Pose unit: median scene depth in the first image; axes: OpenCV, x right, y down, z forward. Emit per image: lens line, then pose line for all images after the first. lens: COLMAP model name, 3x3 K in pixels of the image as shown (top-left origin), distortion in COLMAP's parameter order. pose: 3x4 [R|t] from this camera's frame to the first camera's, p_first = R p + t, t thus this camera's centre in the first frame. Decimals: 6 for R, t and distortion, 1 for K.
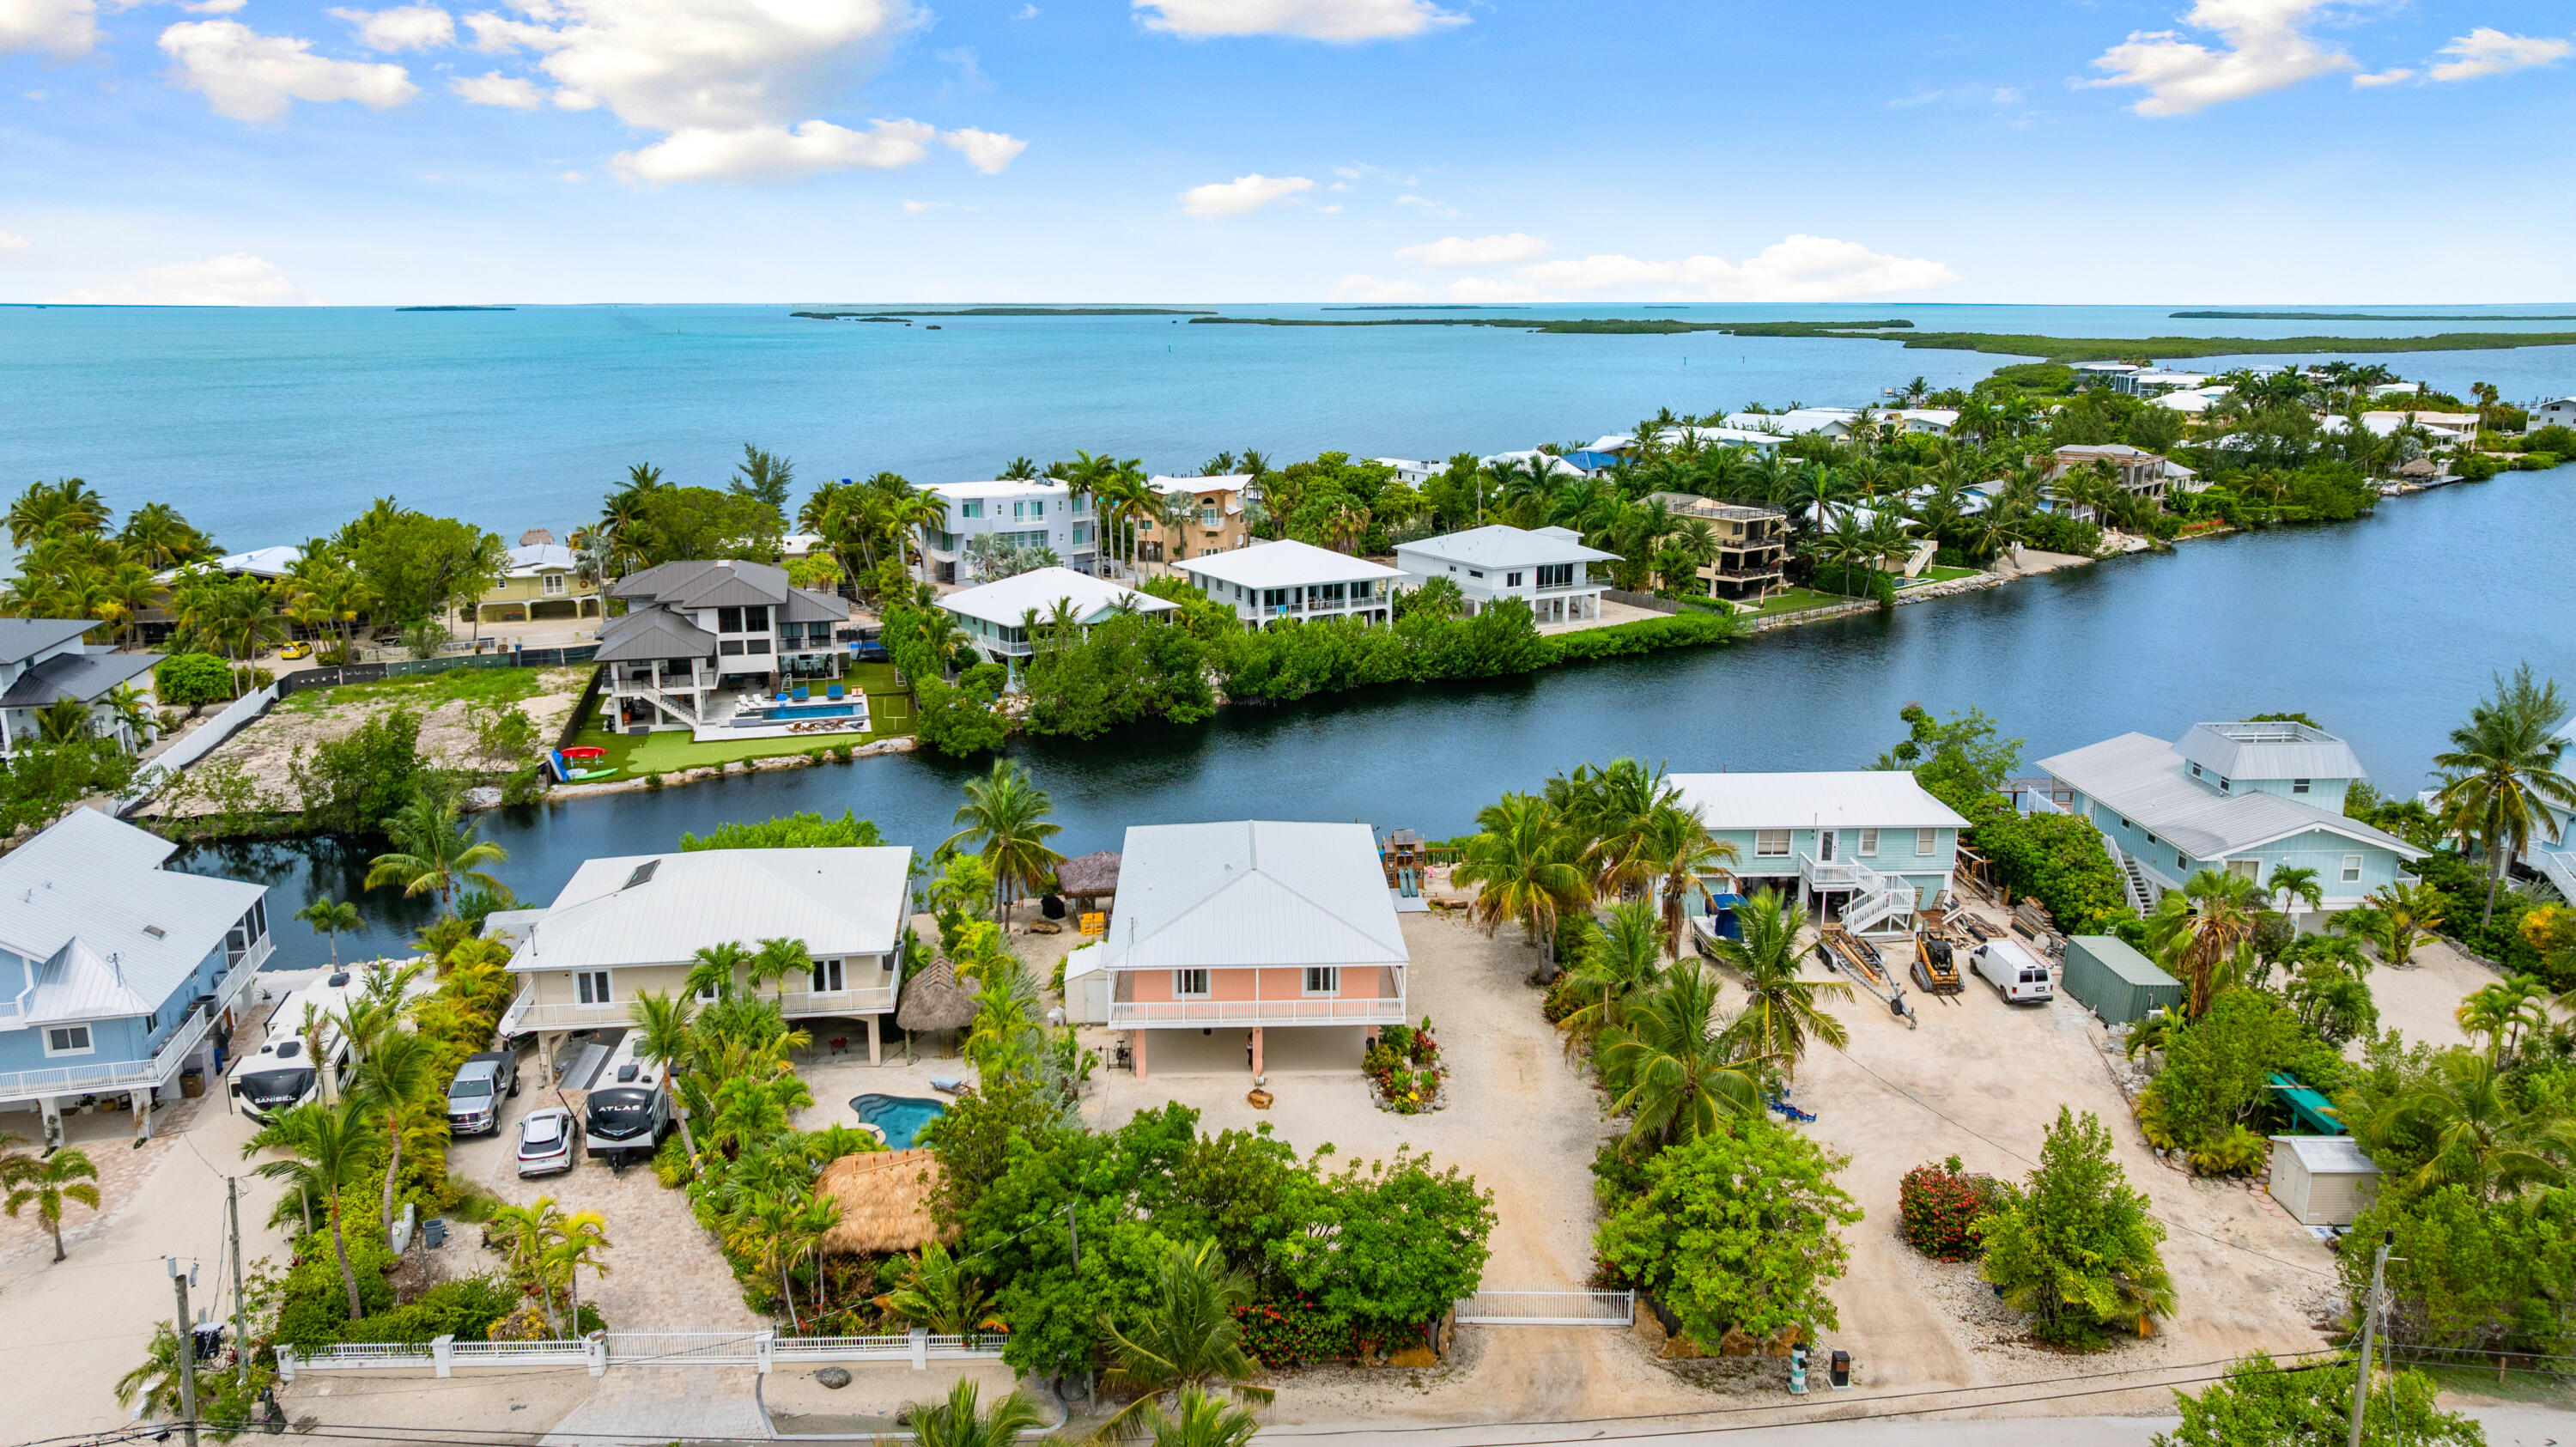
lens RADIAL K [[1800.4, 0, 1288.0], [0, 1800.4, 723.5], [0, 0, 1]] dist [-0.012924, -0.001205]
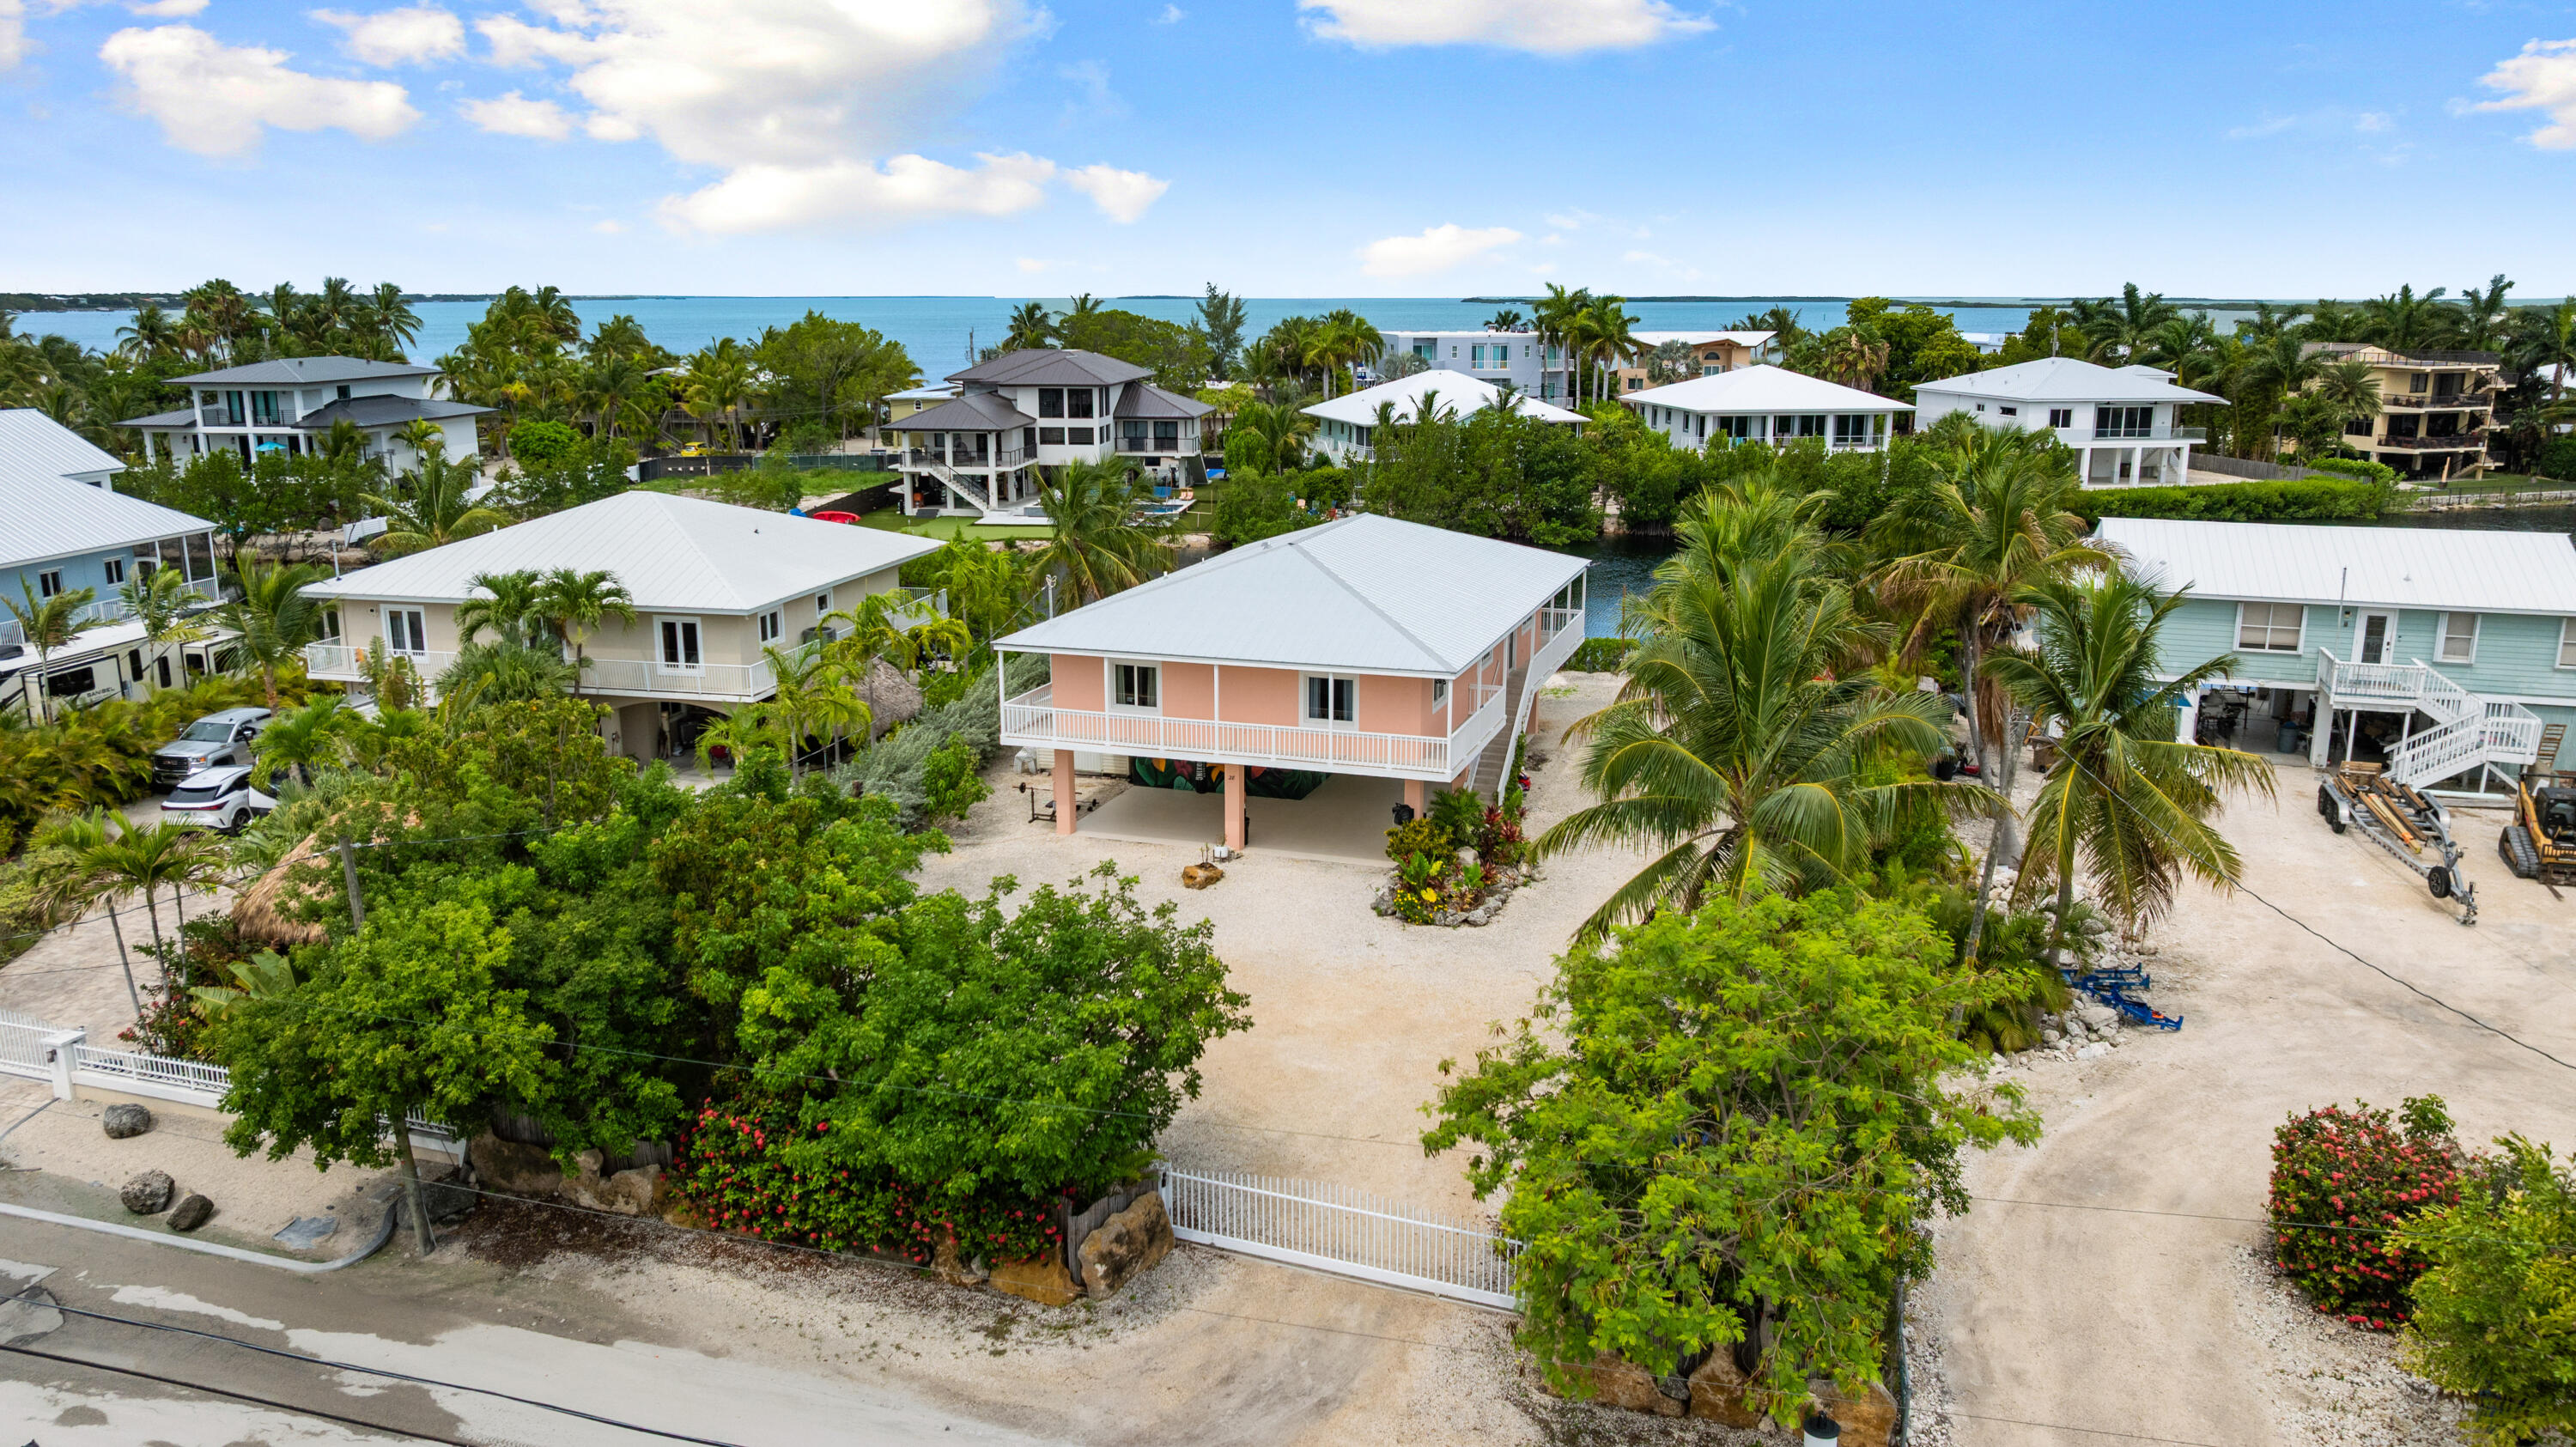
lens RADIAL K [[1800.4, 0, 1288.0], [0, 1800.4, 723.5], [0, 0, 1]] dist [-0.012924, -0.001205]
pose [[0.934680, 0.081519, -0.346017, 0.109561], [-0.080334, 0.996609, 0.017791, 0.070671], [0.346294, 0.011168, 0.938059, 0.212563]]
